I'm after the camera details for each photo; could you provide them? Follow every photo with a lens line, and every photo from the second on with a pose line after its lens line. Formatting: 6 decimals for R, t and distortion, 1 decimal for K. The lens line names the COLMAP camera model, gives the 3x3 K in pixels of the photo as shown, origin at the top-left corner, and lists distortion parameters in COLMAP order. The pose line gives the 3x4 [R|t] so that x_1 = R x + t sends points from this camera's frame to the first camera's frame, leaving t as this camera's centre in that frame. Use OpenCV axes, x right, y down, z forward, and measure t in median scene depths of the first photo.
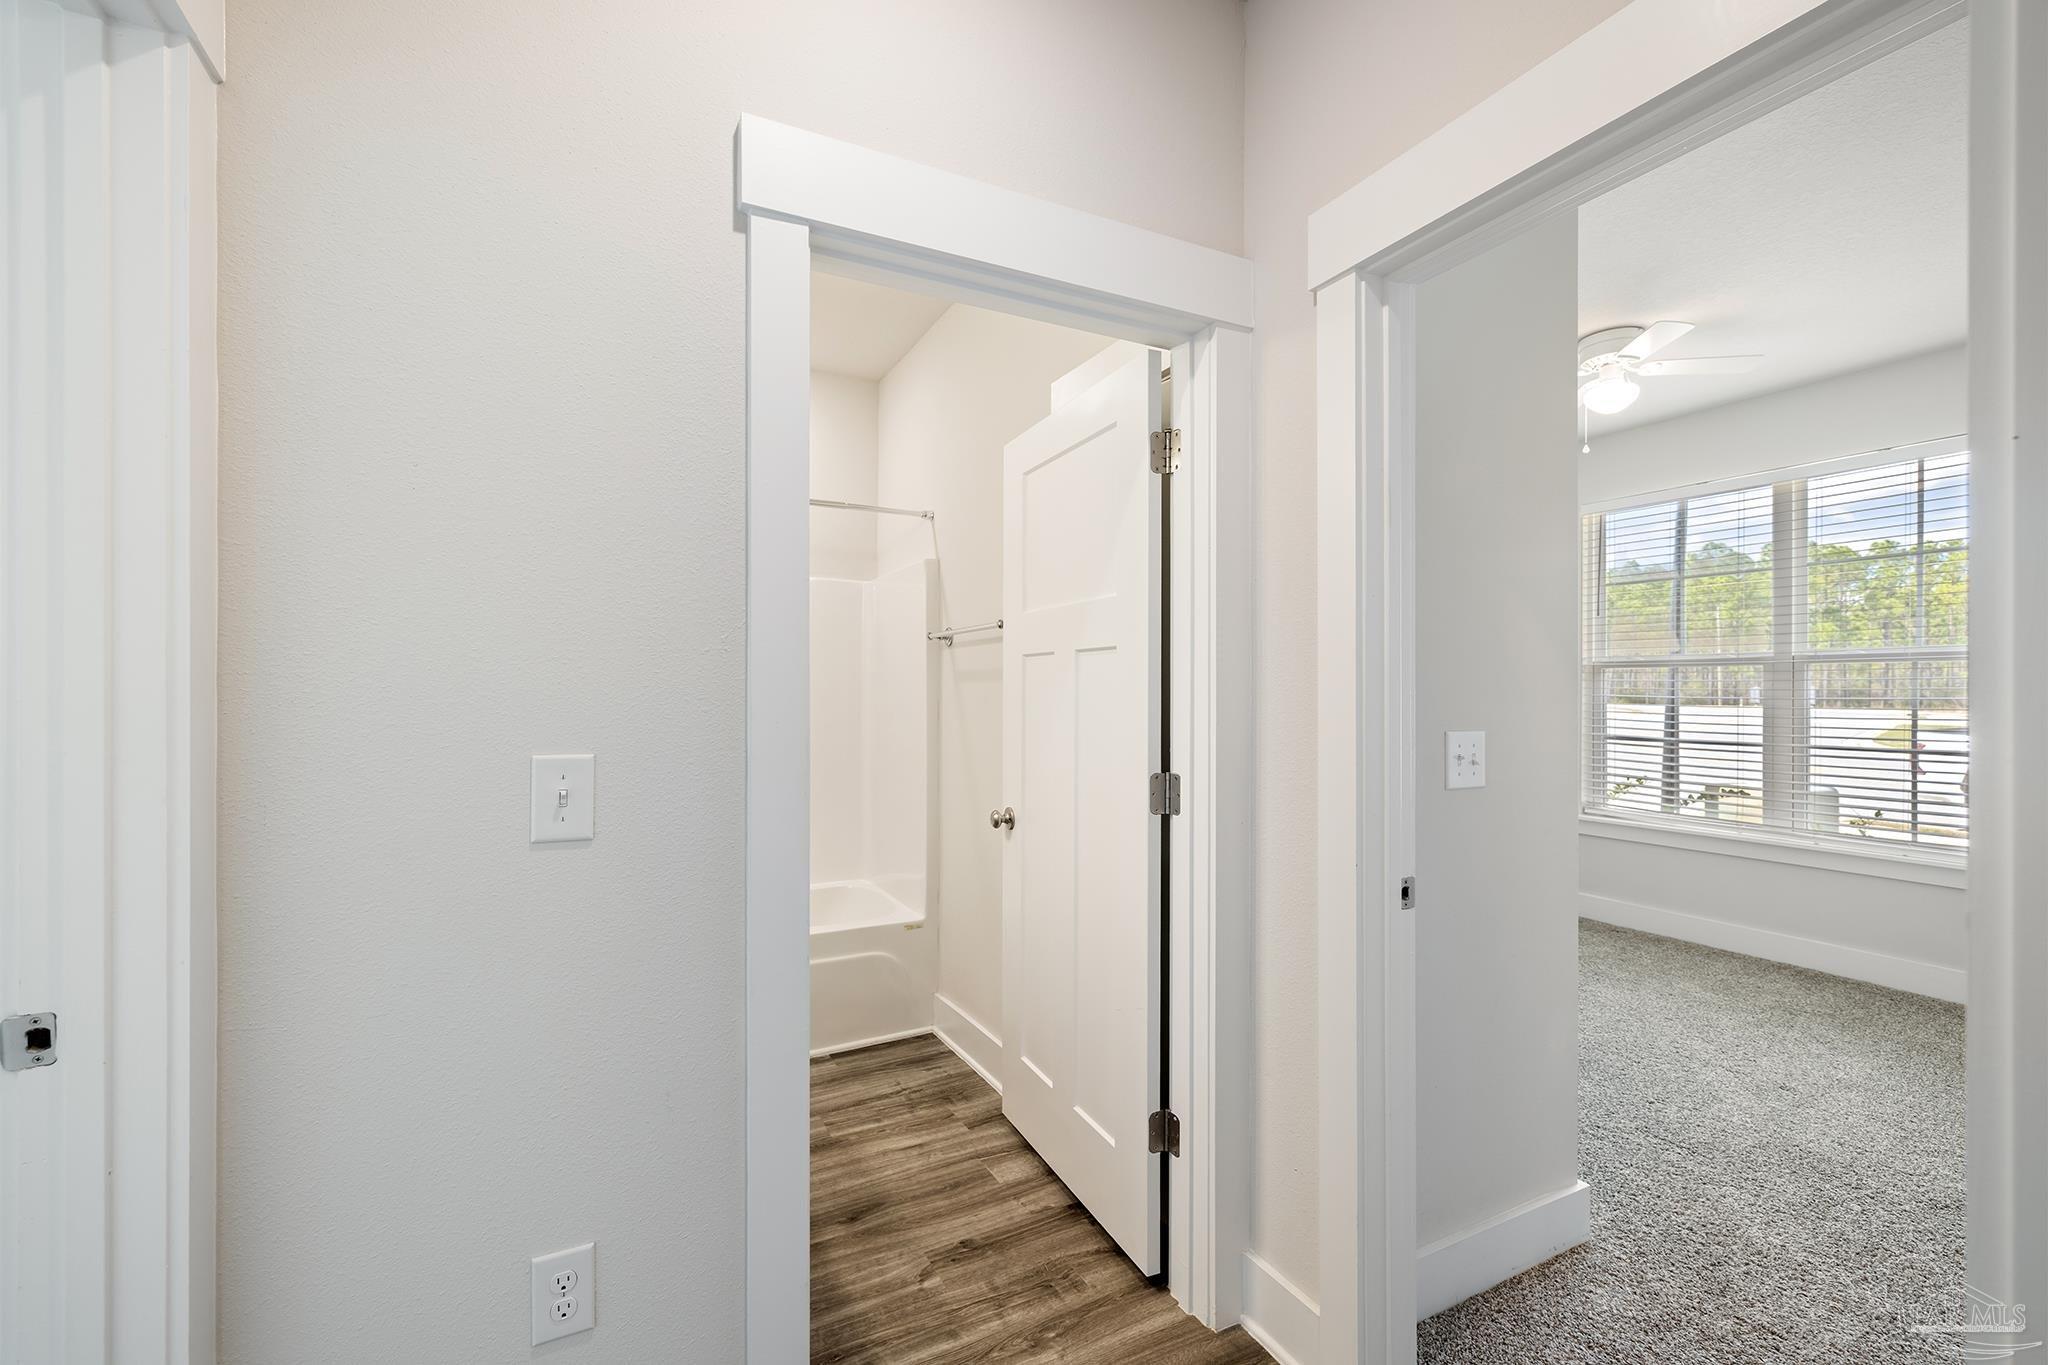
lens RADIAL K [[862.0, 0, 1014.0], [0, 862.0, 688.8], [0, 0, 1]] dist [-0.000621, 0.001675]
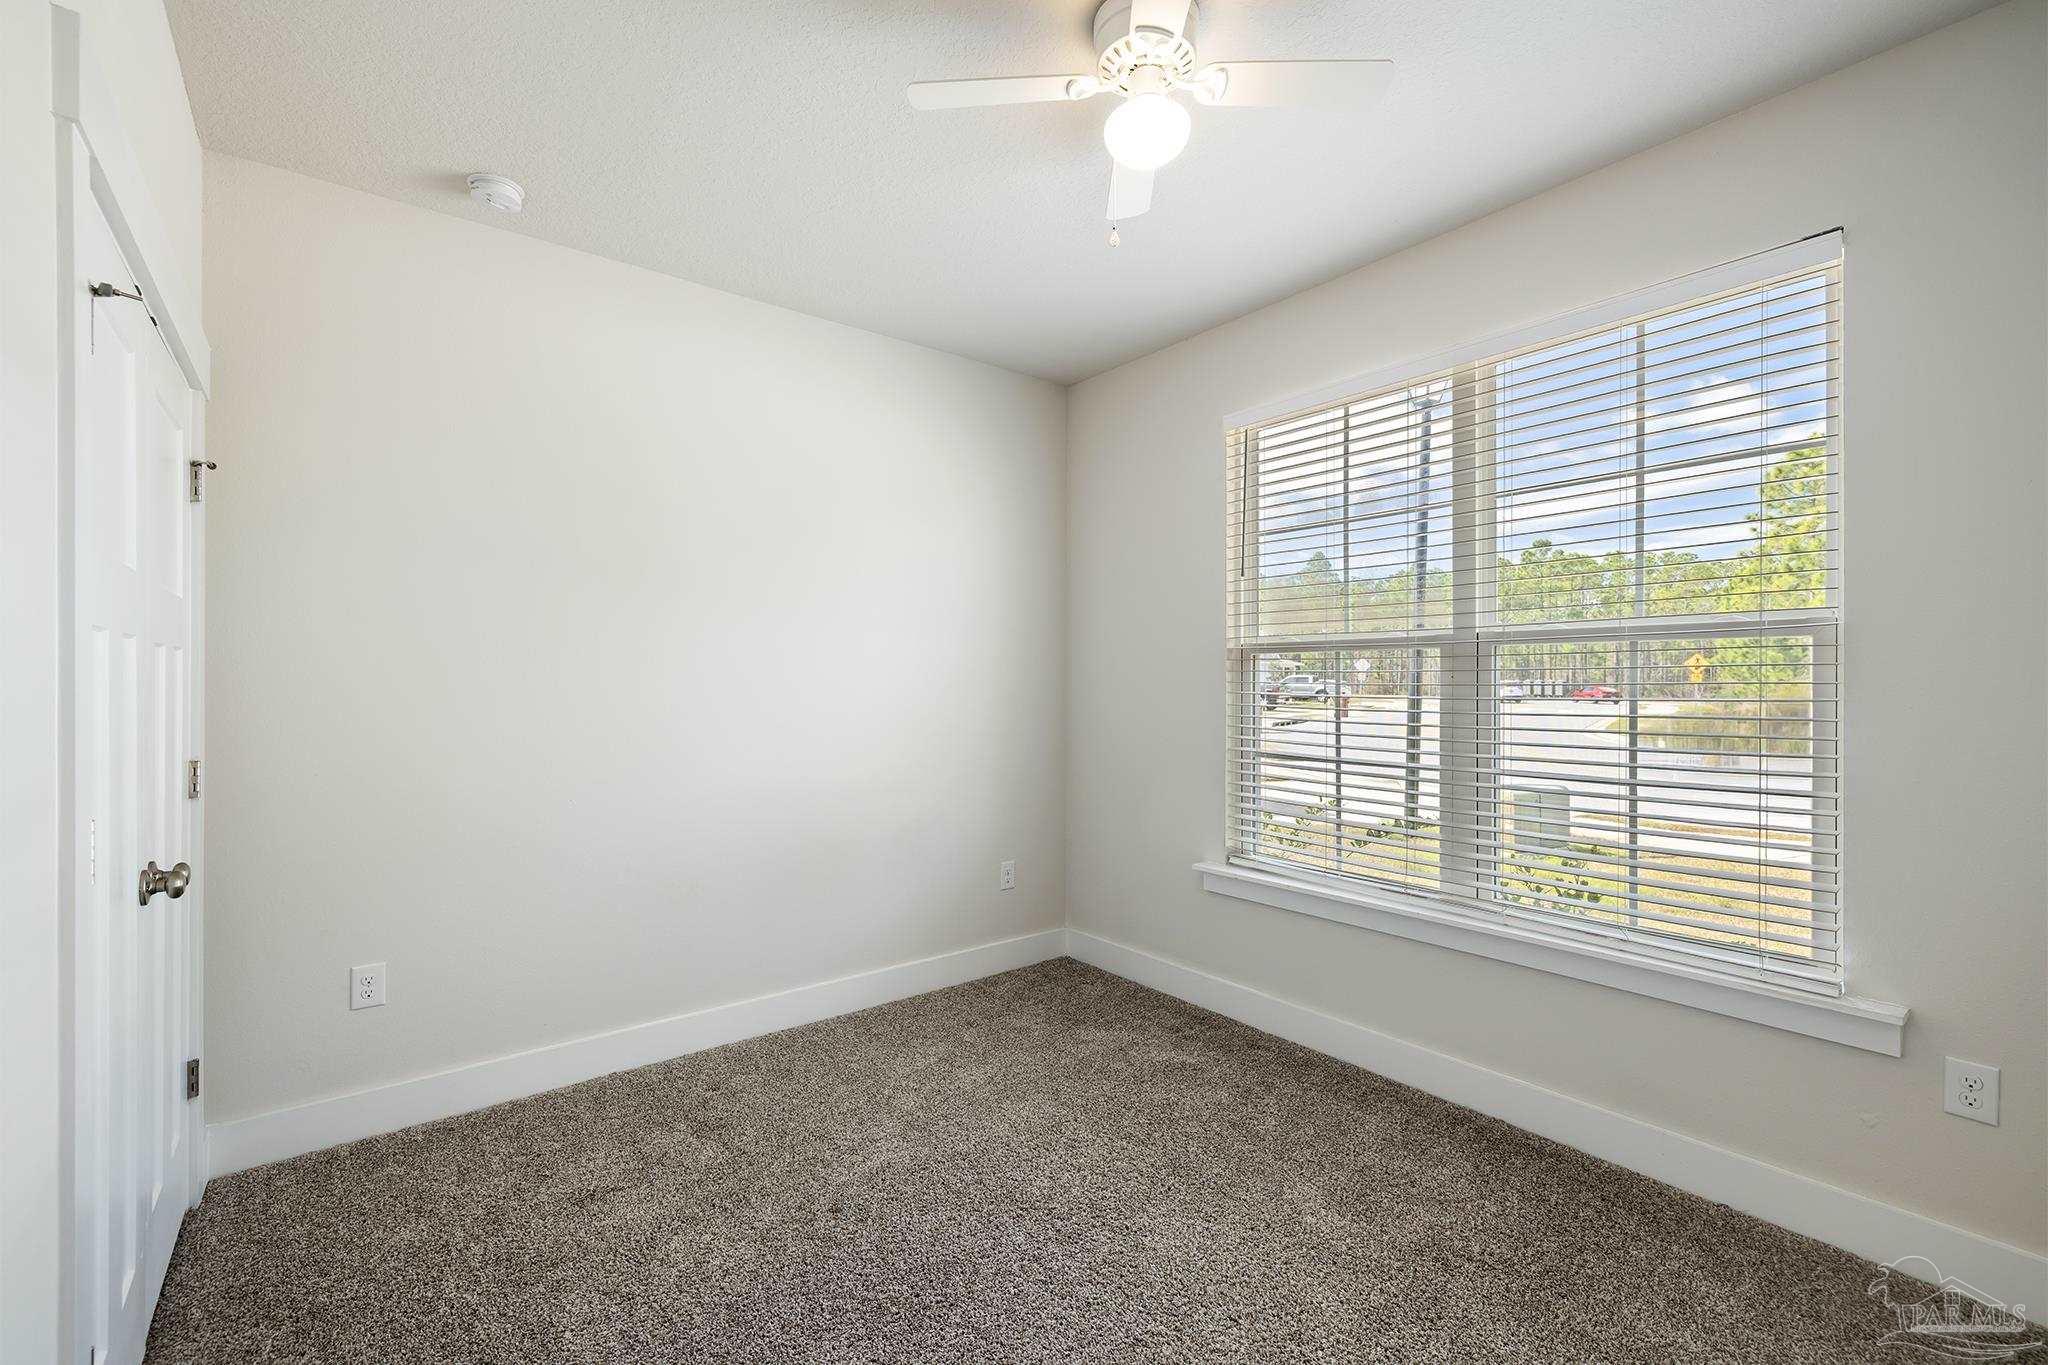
lens RADIAL K [[862.0, 0, 1034.3], [0, 862.0, 681.5], [0, 0, 1]] dist [-0.000621, 0.001675]
pose [[0.981102, 0.000719, 0.193492, 0.381624], [-0.000678, 1.000000, -0.000279, -0.001072], [-0.193492, 0.000143, 0.981102, 0.361760]]
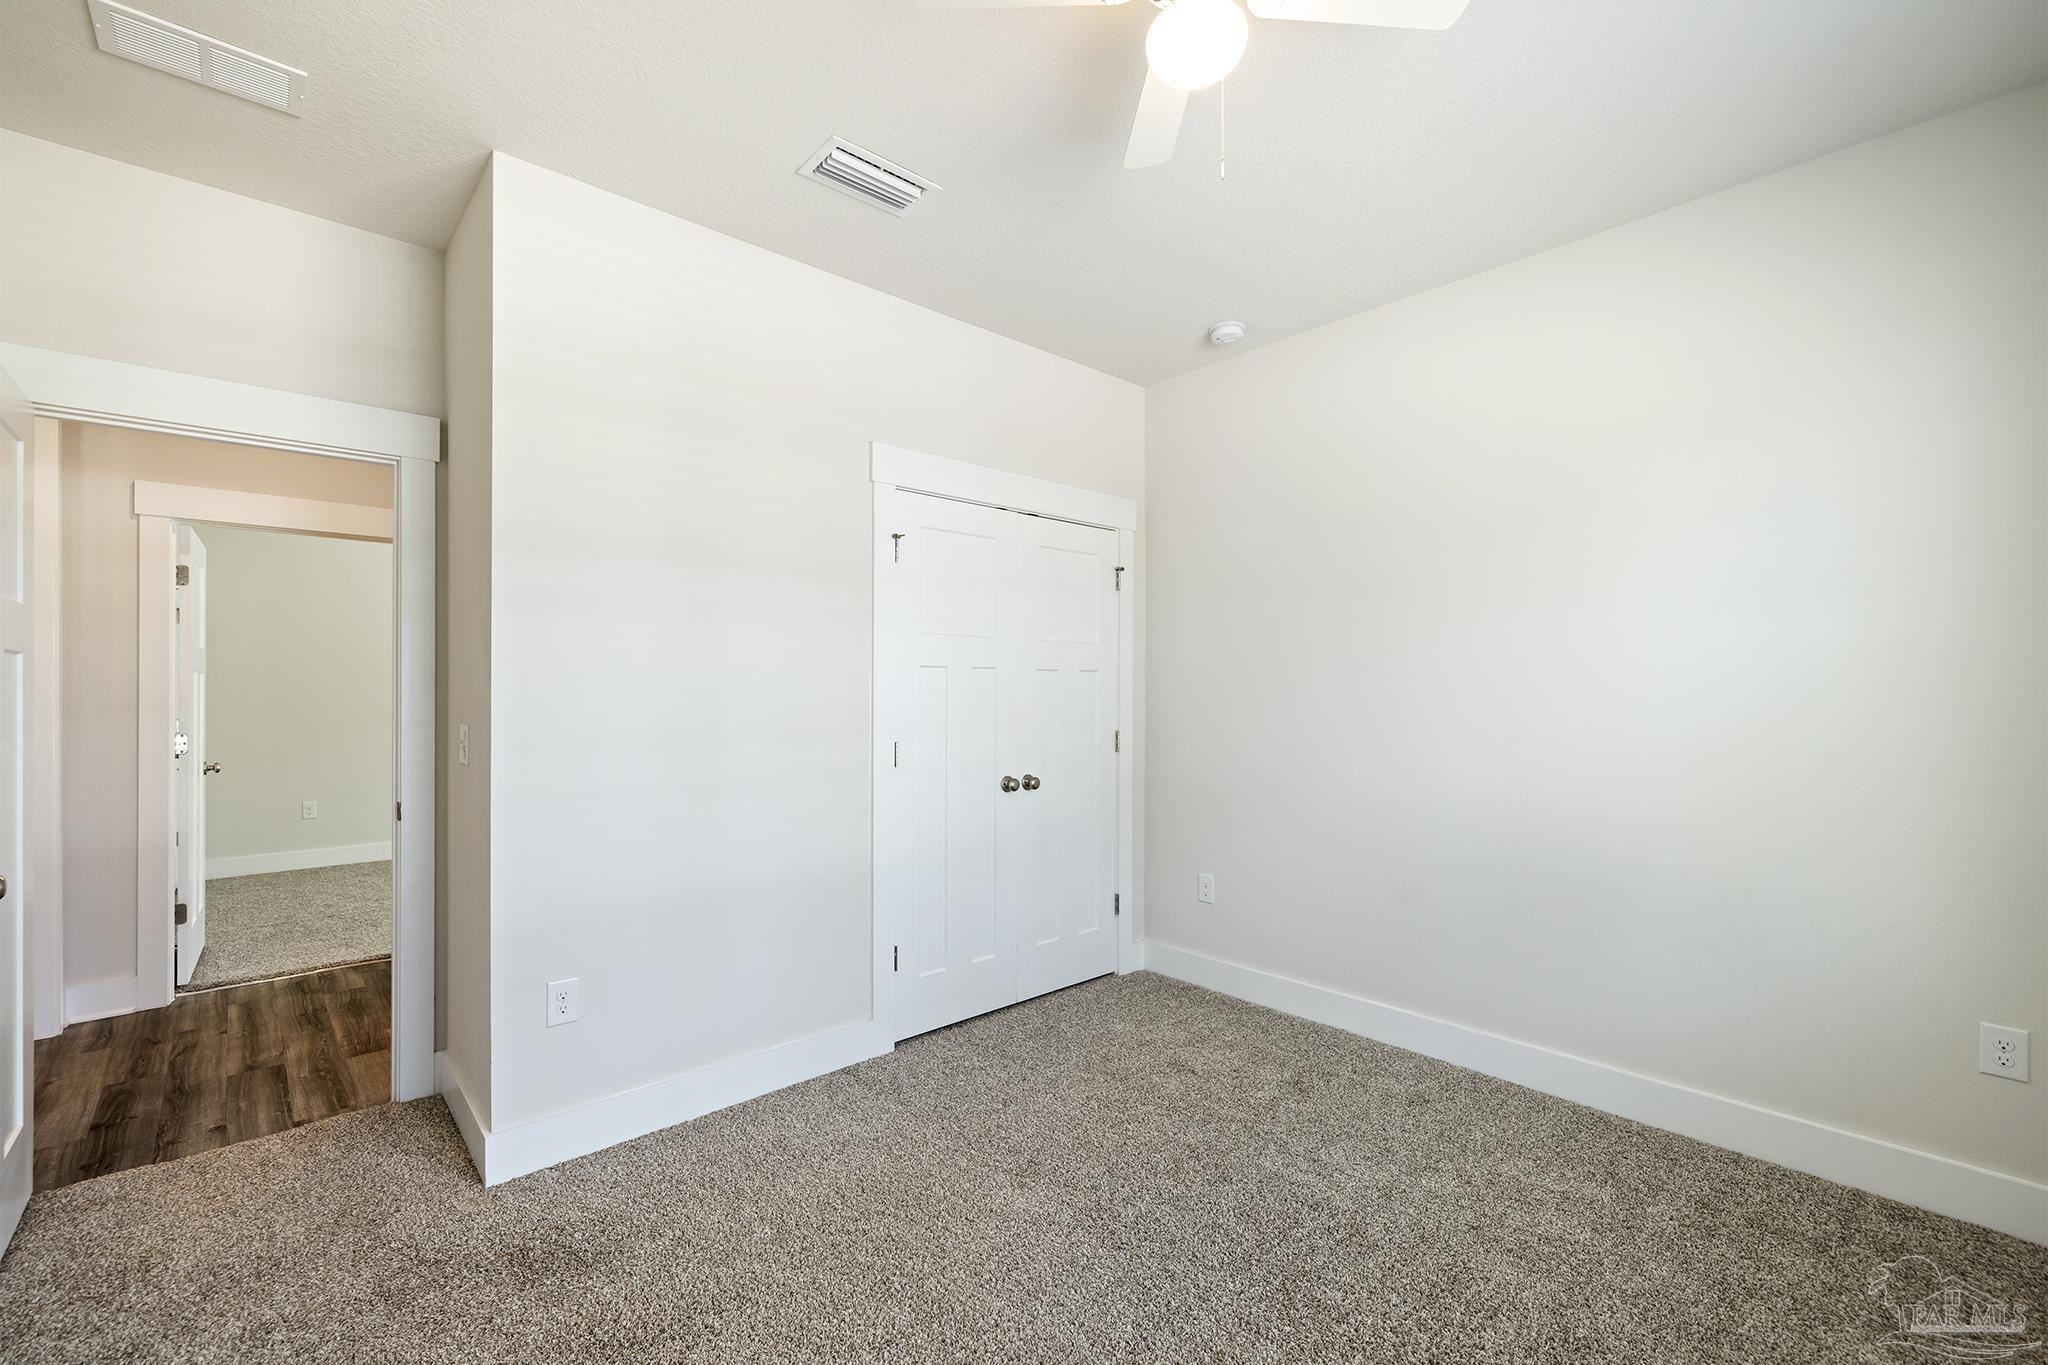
lens RADIAL K [[862.0, 0, 1023.5], [0, 862.0, 686.1], [0, 0, 1]] dist [-0.000621, 0.001675]
pose [[0.264002, -0.003359, -0.964516, 1.082291], [-0.000652, 0.999993, -0.003661, 0.002212], [0.964522, 0.001595, 0.263998, 0.722967]]
